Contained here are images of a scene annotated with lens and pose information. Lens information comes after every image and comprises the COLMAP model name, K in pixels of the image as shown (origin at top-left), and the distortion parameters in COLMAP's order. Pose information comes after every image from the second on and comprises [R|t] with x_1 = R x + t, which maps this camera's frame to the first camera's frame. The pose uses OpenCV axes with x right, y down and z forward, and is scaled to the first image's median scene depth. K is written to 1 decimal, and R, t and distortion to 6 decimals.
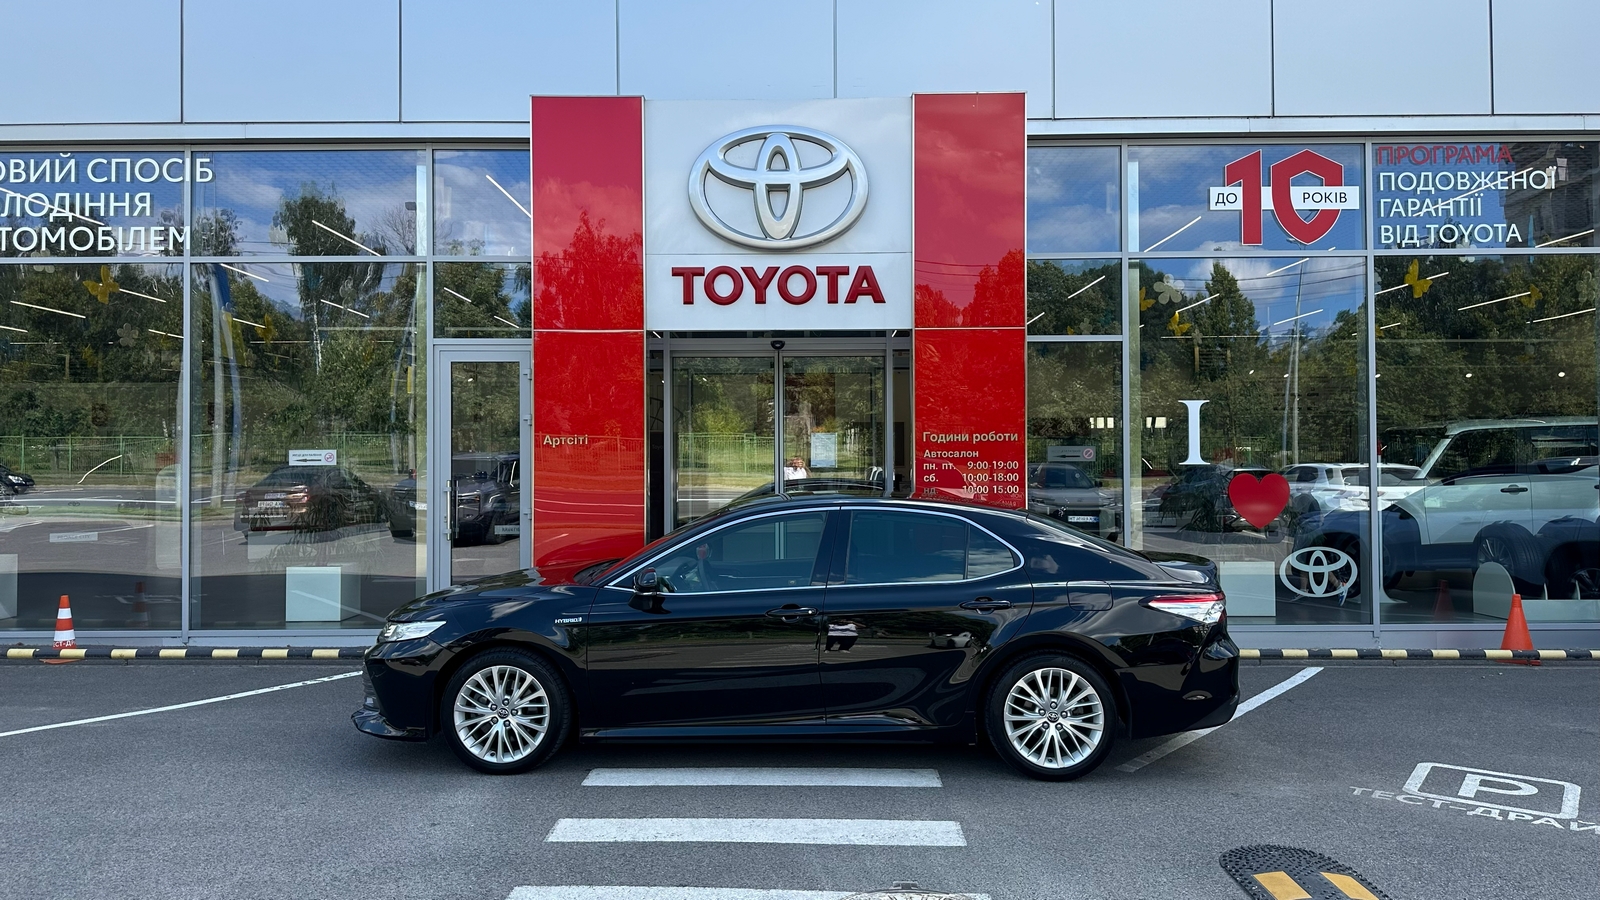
lens RADIAL K [[1140.7, 0, 795.6], [0, 1140.7, 439.0], [0, 0, 1]] dist [0.043877, -0.039029]
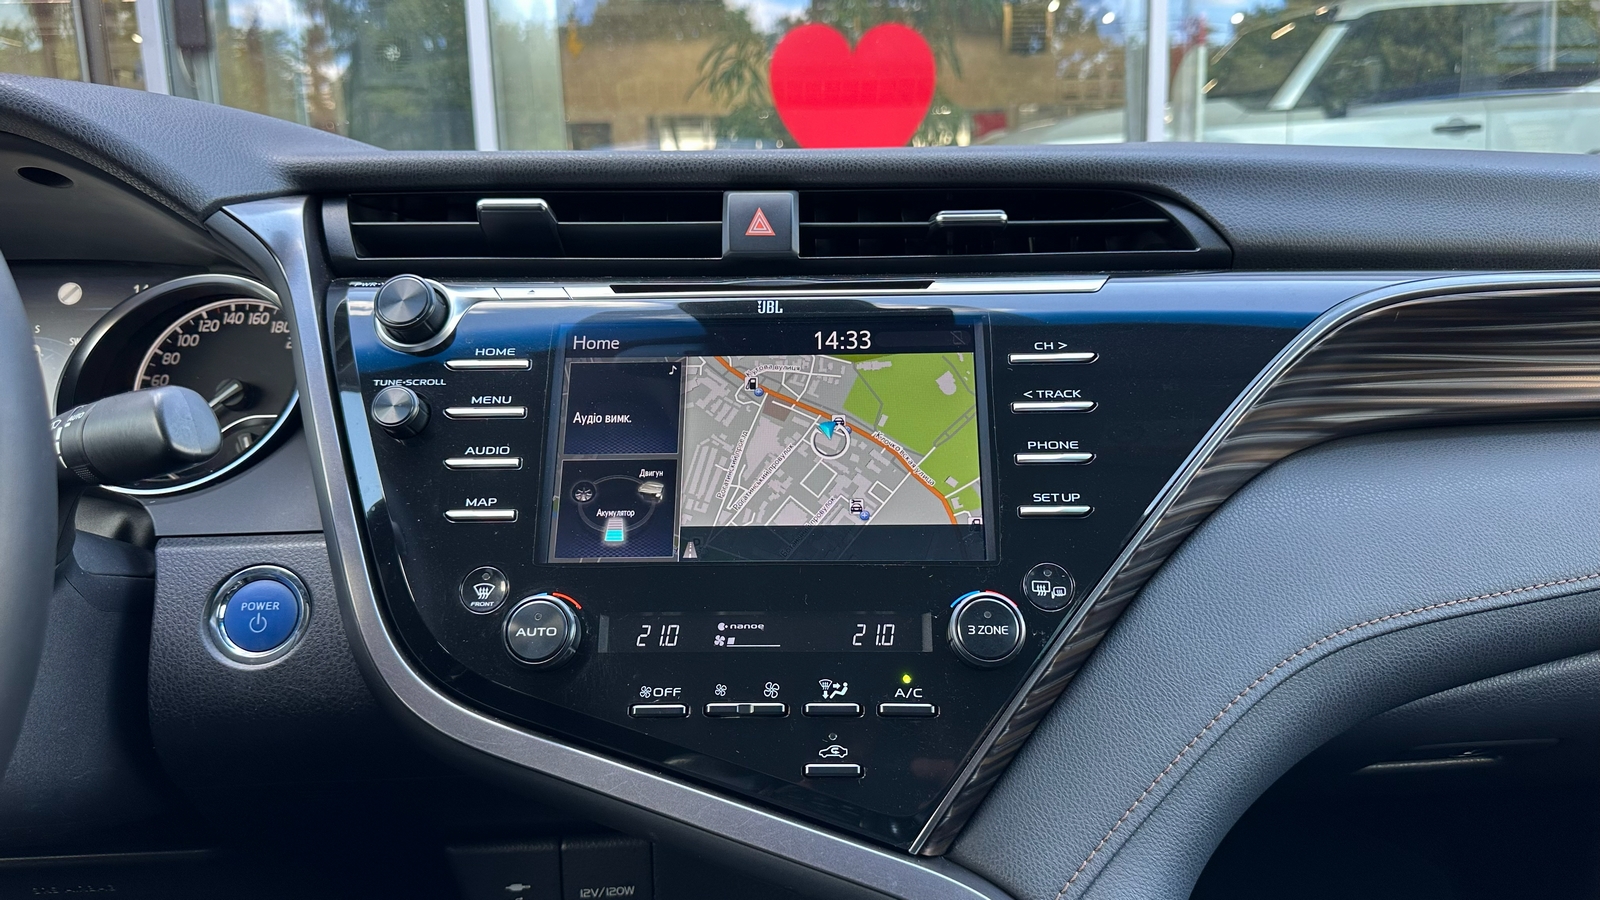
lens RADIAL K [[1115.5, 0, 809.8], [0, 1115.5, 449.3], [0, 0, 1]] dist [0.116995, -0.211484]
pose [[0.994129, -0.036616, 0.101822, 0.351385], [0.014072, 0.976761, 0.213867, 0.087175], [-0.107287, -0.211179, 0.971542, 0.638268]]
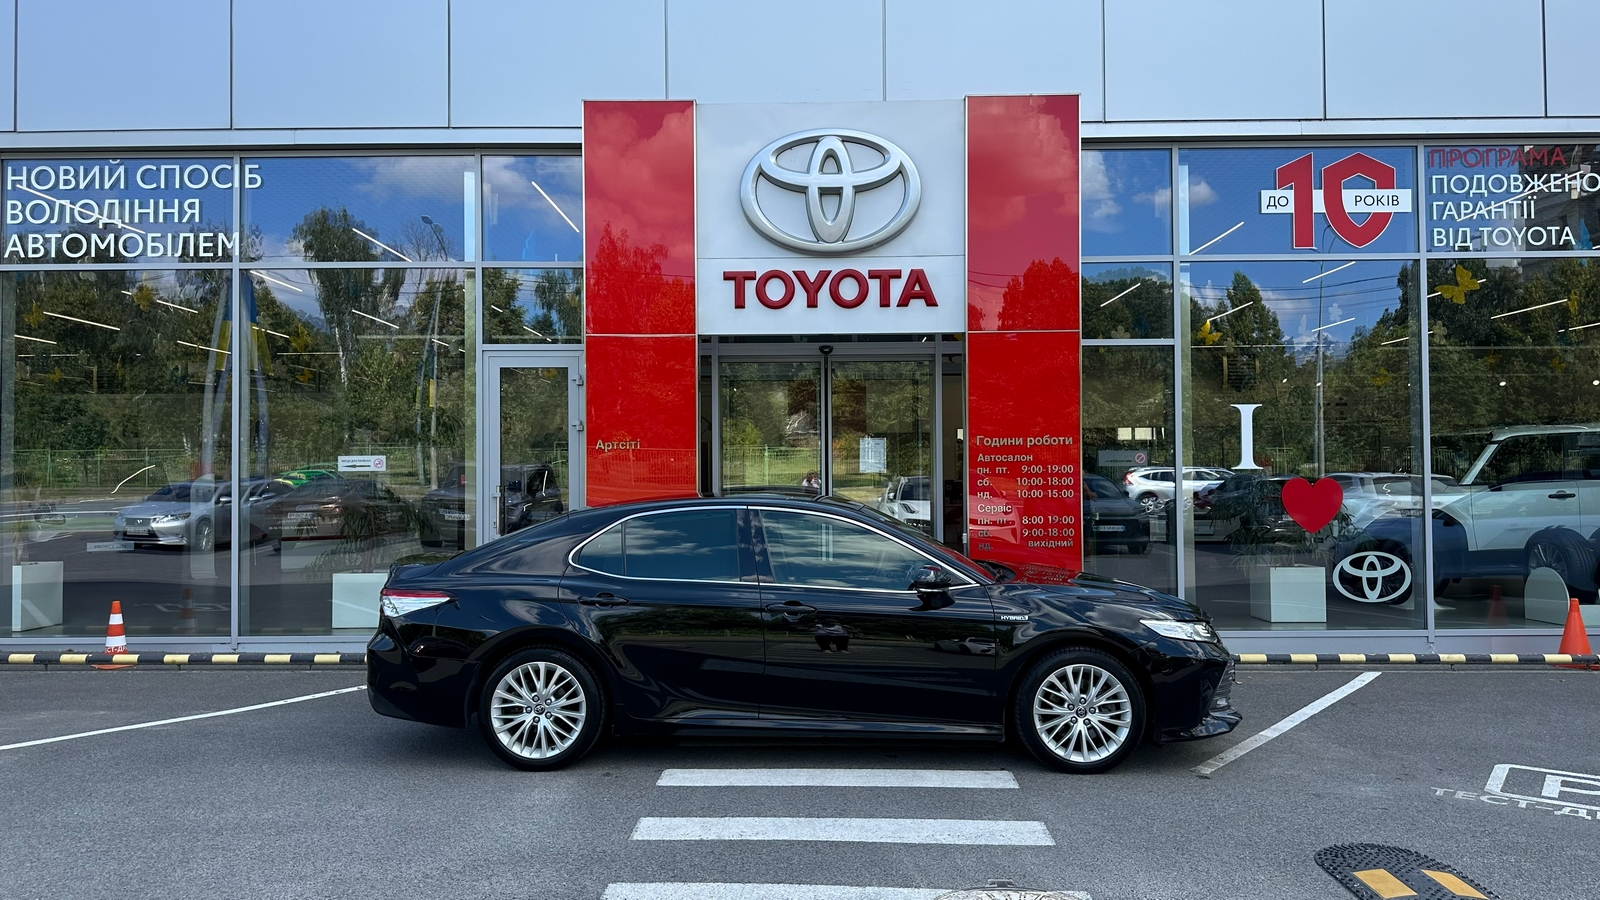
lens RADIAL K [[1141.3, 0, 798.7], [0, 1141.3, 450.1], [0, 0, 1]] dist [0.045895, -0.044415]
pose [[0.999989, -0.001615, -0.004389, -0.036197], [0.001599, 0.999992, -0.003722, 0.009015], [0.004395, 0.003715, 0.999983, 0.002748]]
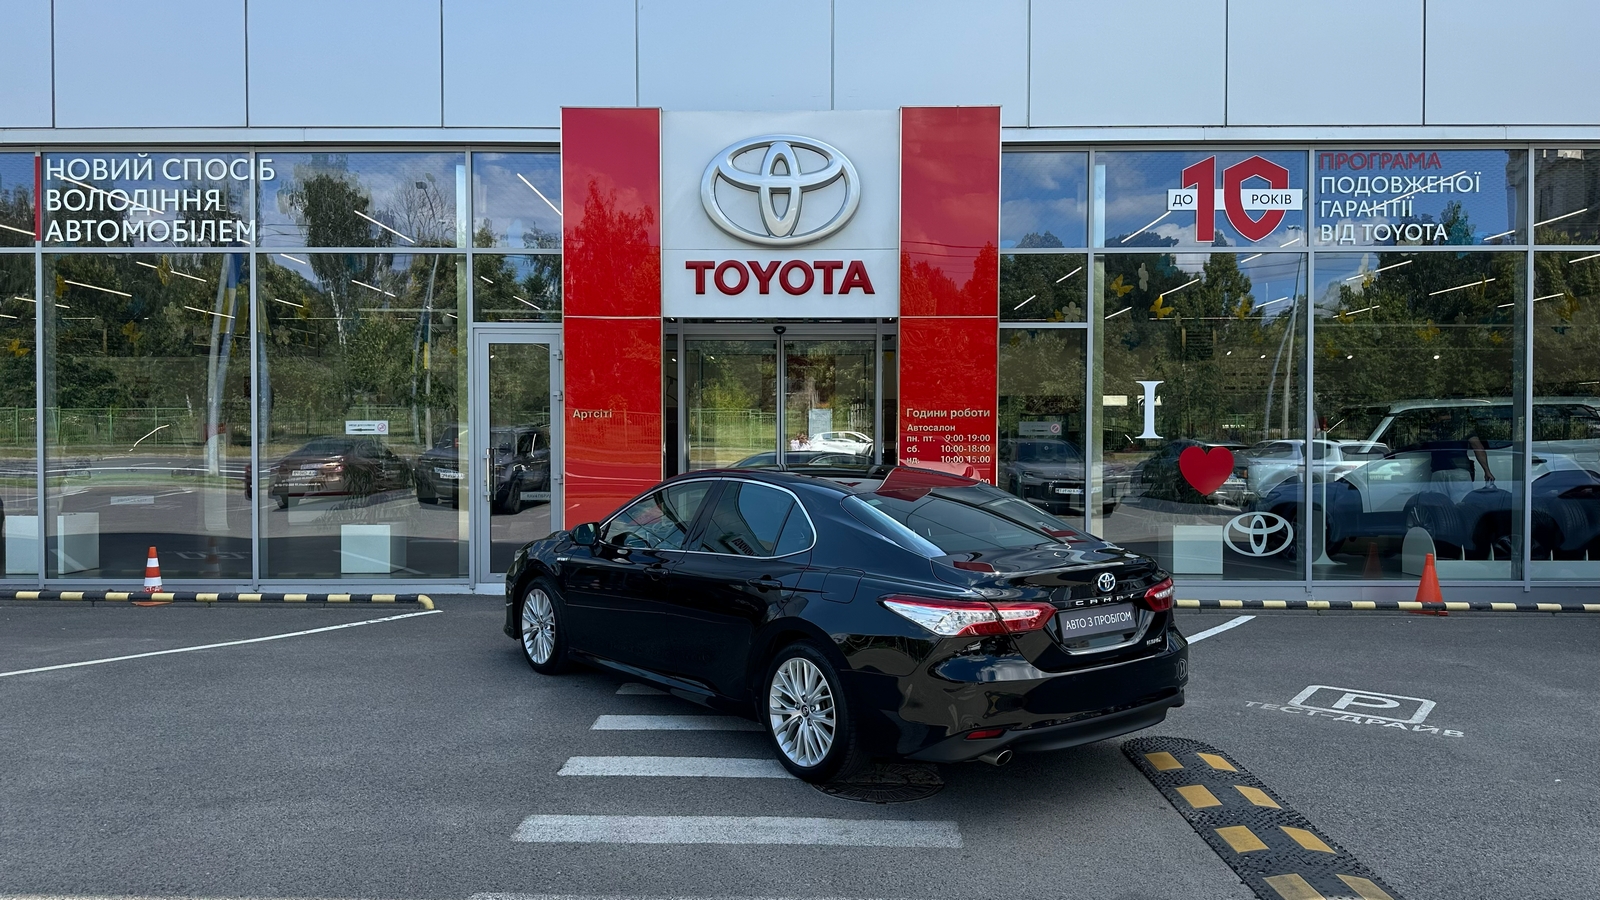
lens RADIAL K [[1151.0, 0, 795.7], [0, 1151.0, 458.0], [0, 0, 1]] dist [0.058271, -0.059905]
pose [[0.999969, 0.005908, -0.005201, 0.006923], [-0.005713, 0.999306, 0.036820, 0.001666], [0.005415, -0.036789, 0.999308, -0.138000]]
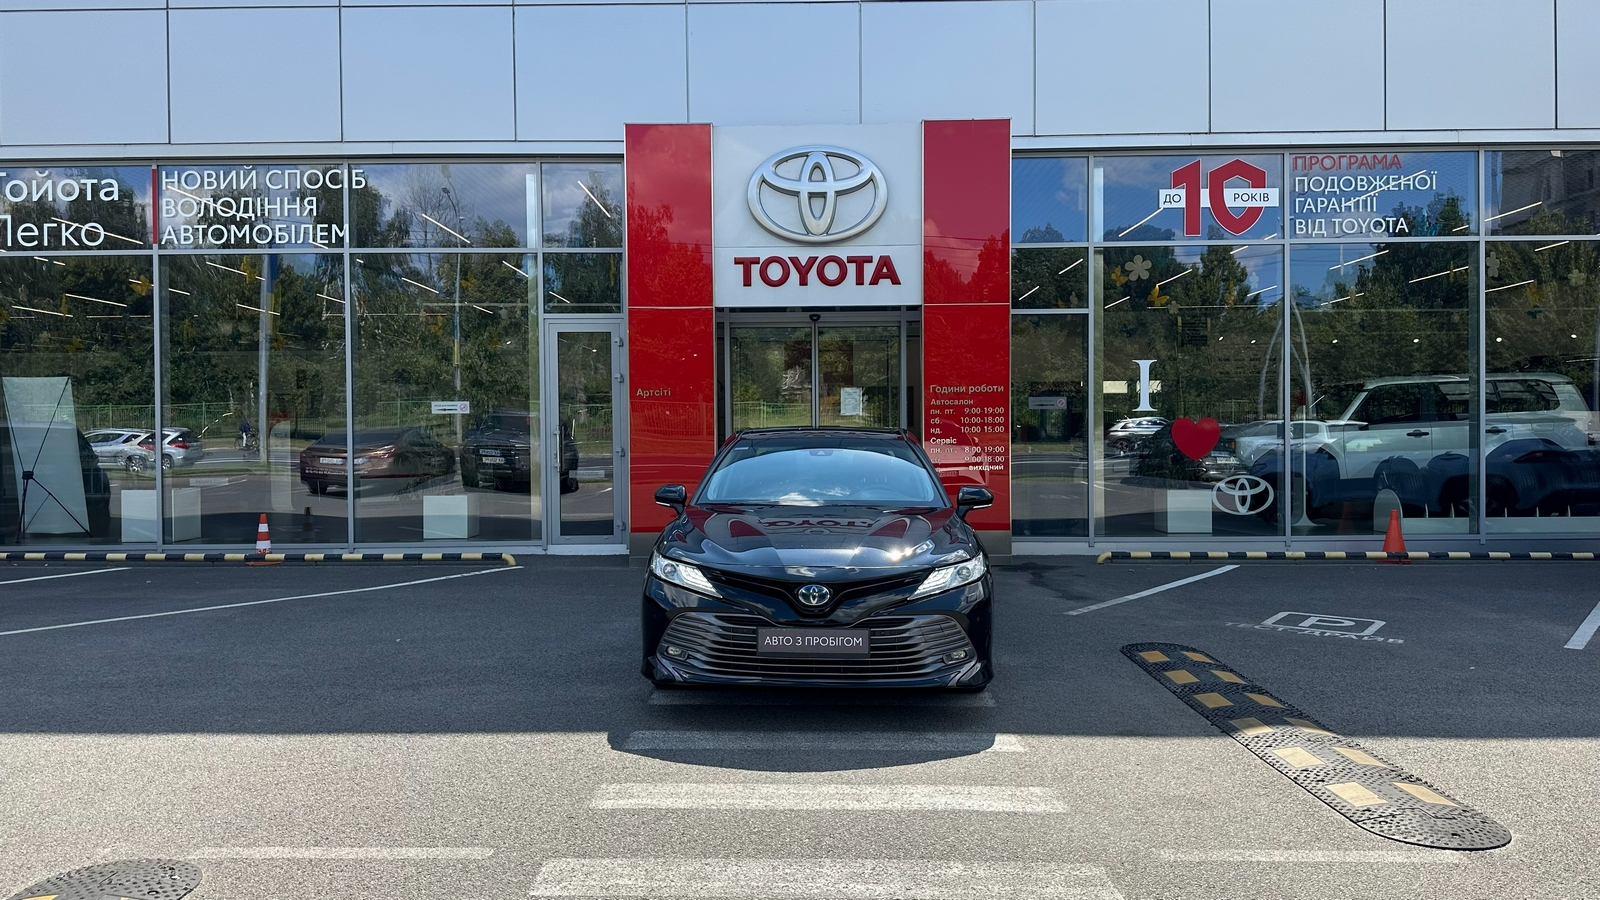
lens RADIAL K [[1159.4, 0, 796.5], [0, 1159.4, 448.4], [0, 0, 1]] dist [0.080195, -0.096642]
pose [[0.999988, -0.003117, -0.003740, -0.032260], [0.003232, 0.999506, 0.031254, 0.022394], [0.003641, -0.031266, 0.999504, -0.292983]]
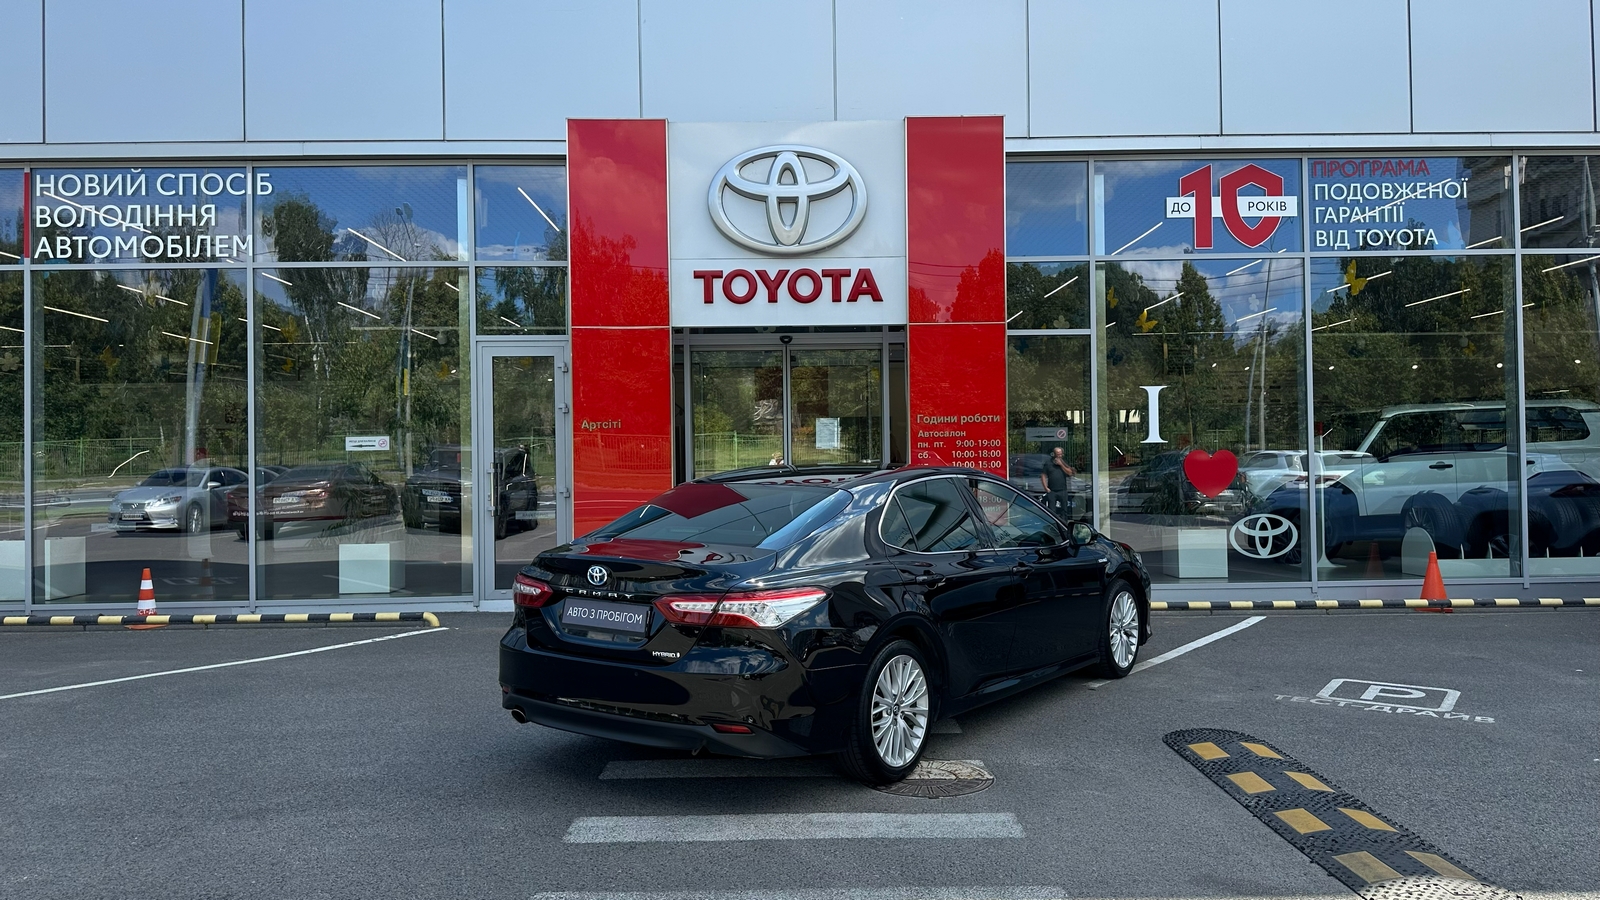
lens RADIAL K [[1150.9, 0, 810.0], [0, 1150.9, 447.1], [0, 0, 1]] dist [0.059412, -0.060681]
pose [[0.999488, -0.009135, 0.030657, -0.028183], [0.009017, 0.999951, 0.003979, 0.019202], [-0.030692, -0.003700, 0.999522, -0.133887]]
